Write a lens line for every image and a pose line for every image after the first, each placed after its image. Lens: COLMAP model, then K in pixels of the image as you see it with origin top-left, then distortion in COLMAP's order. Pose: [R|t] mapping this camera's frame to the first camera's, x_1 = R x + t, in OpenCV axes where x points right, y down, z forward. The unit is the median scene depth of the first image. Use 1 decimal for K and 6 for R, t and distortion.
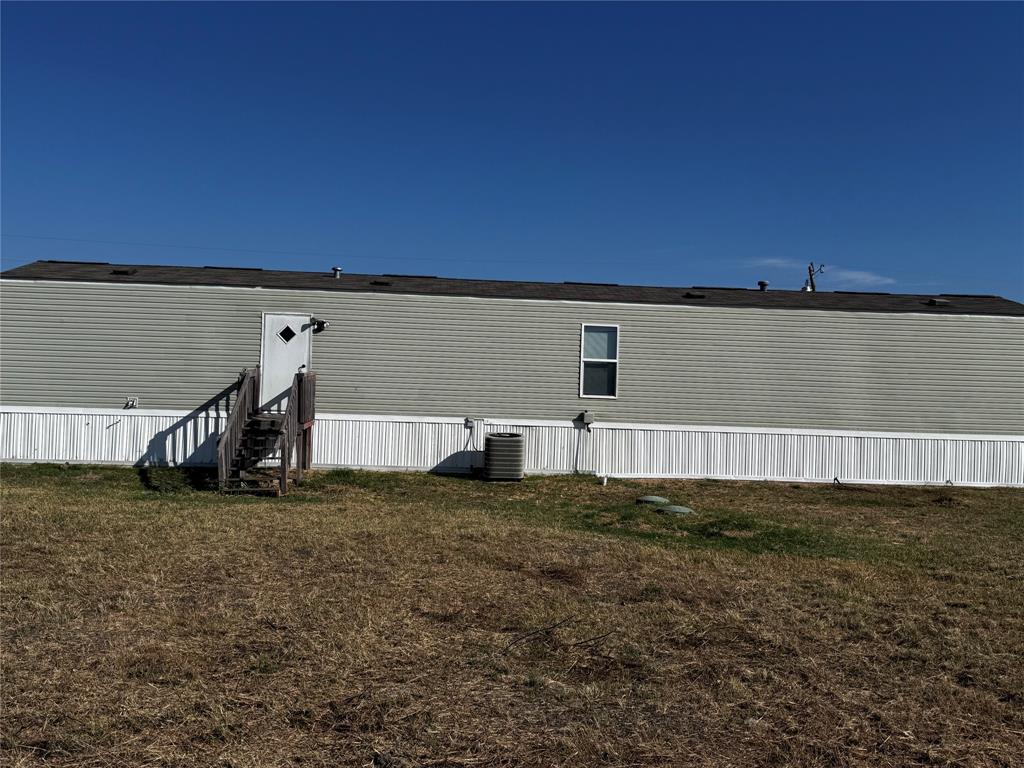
lens RADIAL K [[1016.7, 0, 505.4], [0, 1016.7, 402.6], [0, 0, 1]] dist [0.024323, 0.000000]
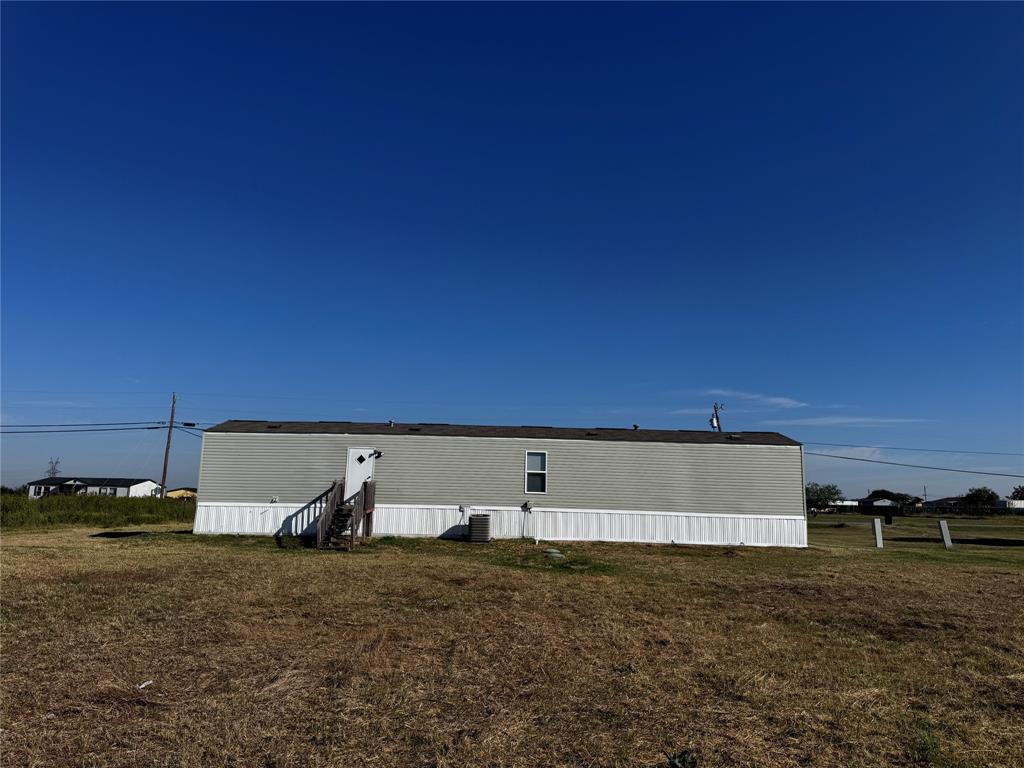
lens RADIAL K [[728.7, 0, 505.4], [0, 728.7, 363.0], [0, 0, 1]] dist [0.049358, -0.045762]
pose [[0.997689, -0.019527, -0.065080, 0.127935], [0.007996, 0.984900, -0.172940, -0.009355], [0.067475, 0.172020, 0.982780, -0.284625]]
